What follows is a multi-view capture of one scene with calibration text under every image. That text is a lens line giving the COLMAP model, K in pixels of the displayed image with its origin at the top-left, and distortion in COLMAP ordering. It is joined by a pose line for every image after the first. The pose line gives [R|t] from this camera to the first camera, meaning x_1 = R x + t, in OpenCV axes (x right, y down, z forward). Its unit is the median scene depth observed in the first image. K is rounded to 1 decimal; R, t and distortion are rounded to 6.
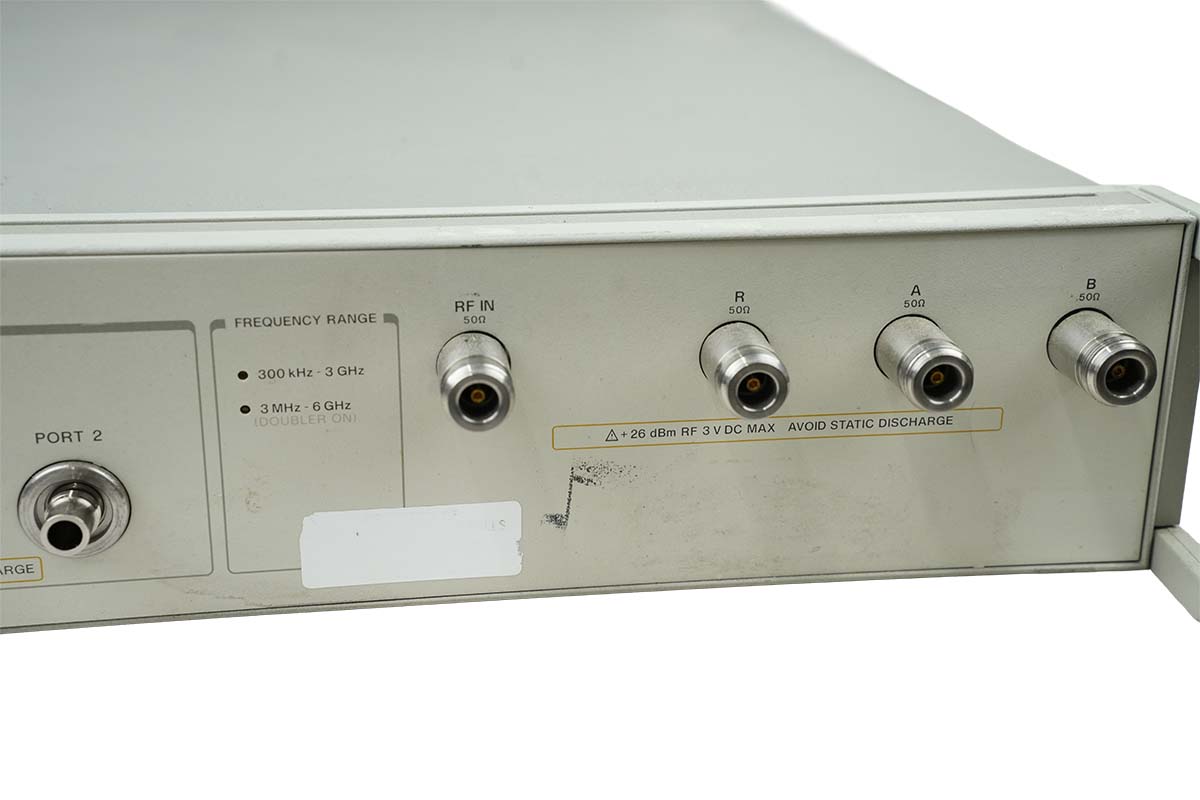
lens RADIAL K [[1684.0, 0, 594.3], [0, 1684.0, 391.3], [0, 0, 1]] dist [0.201279, 0.000000]
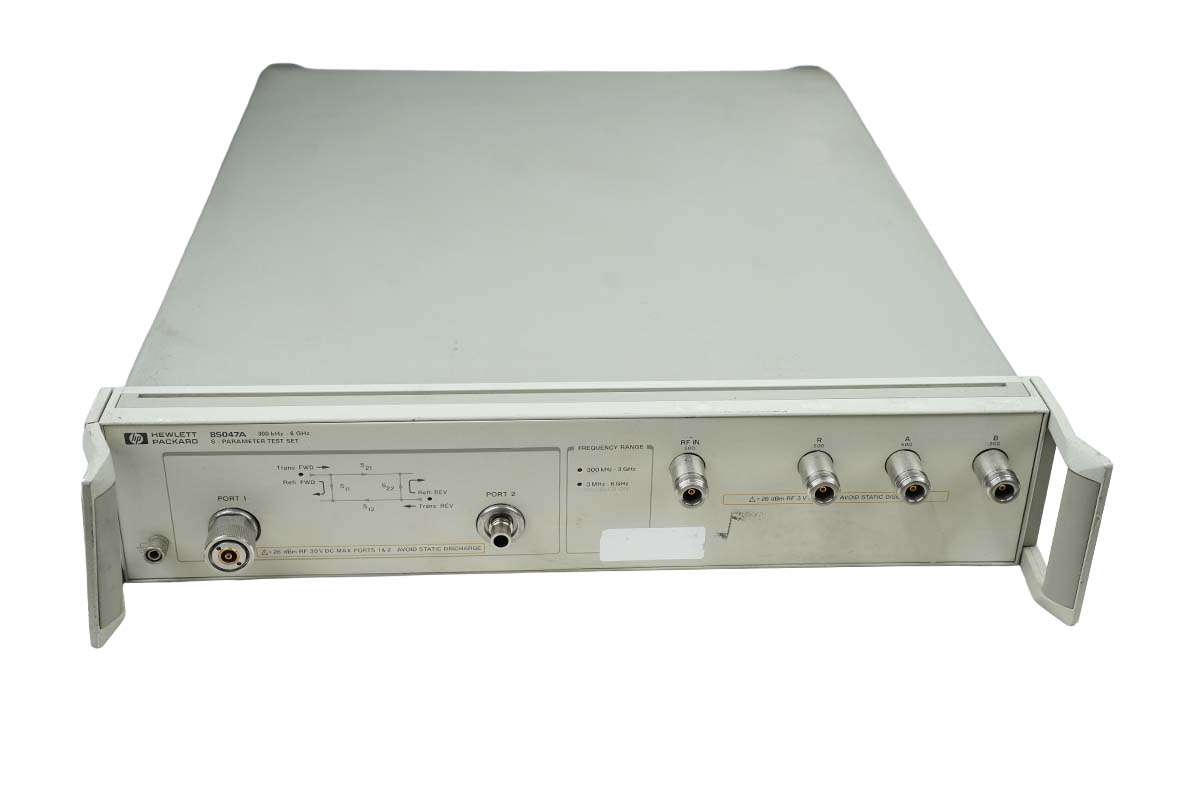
lens RADIAL K [[1448.2, 0, 592.9], [0, 1448.2, 393.6], [0, 0, 1]] dist [0.093541, 0.000000]
pose [[0.996037, 0.052065, -0.072107, -0.063451], [-0.039348, 0.985048, 0.167724, -0.397273], [0.079762, -0.164222, 0.983193, -0.742890]]
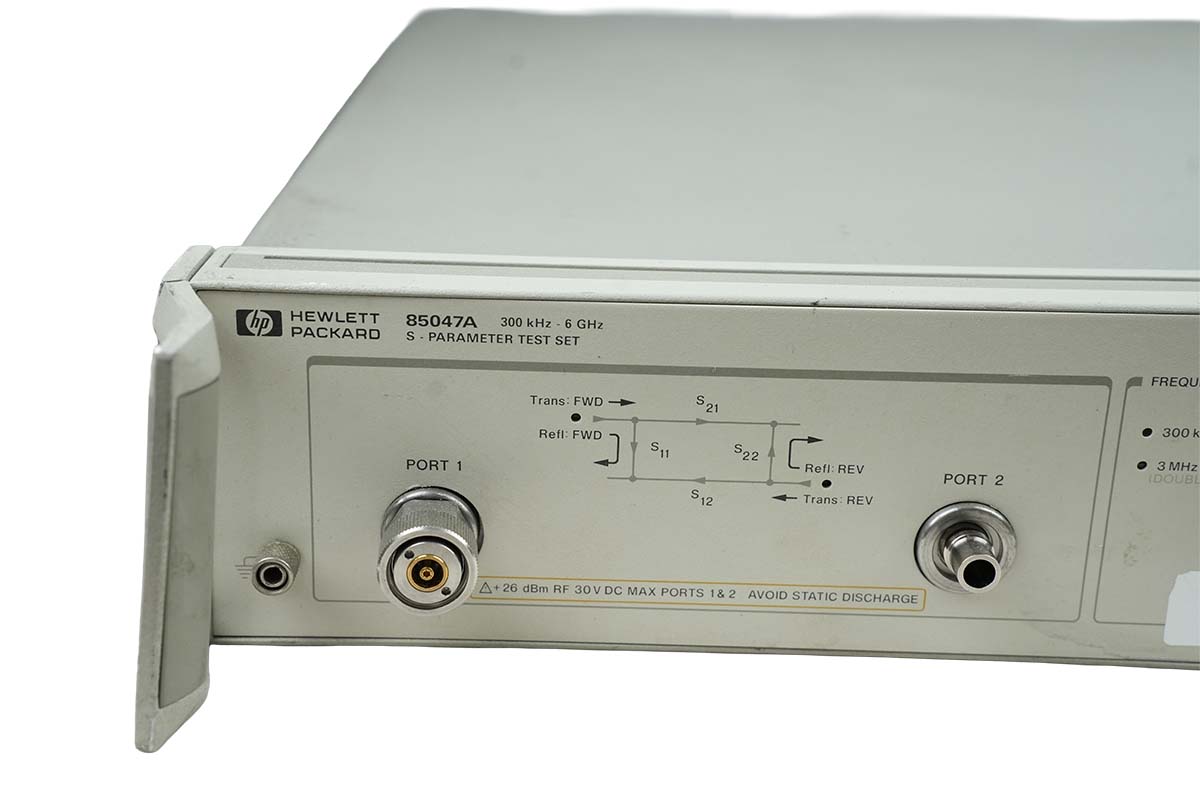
lens RADIAL K [[1684.0, 0, 592.3], [0, 1684.0, 397.8], [0, 0, 1]] dist [0.201279, 0.000000]
pose [[0.988940, 0.064373, -0.133621, -0.389561], [-0.064891, 0.997892, 0.000474, -0.008660], [0.133369, 0.008202, 0.991032, -0.065694]]
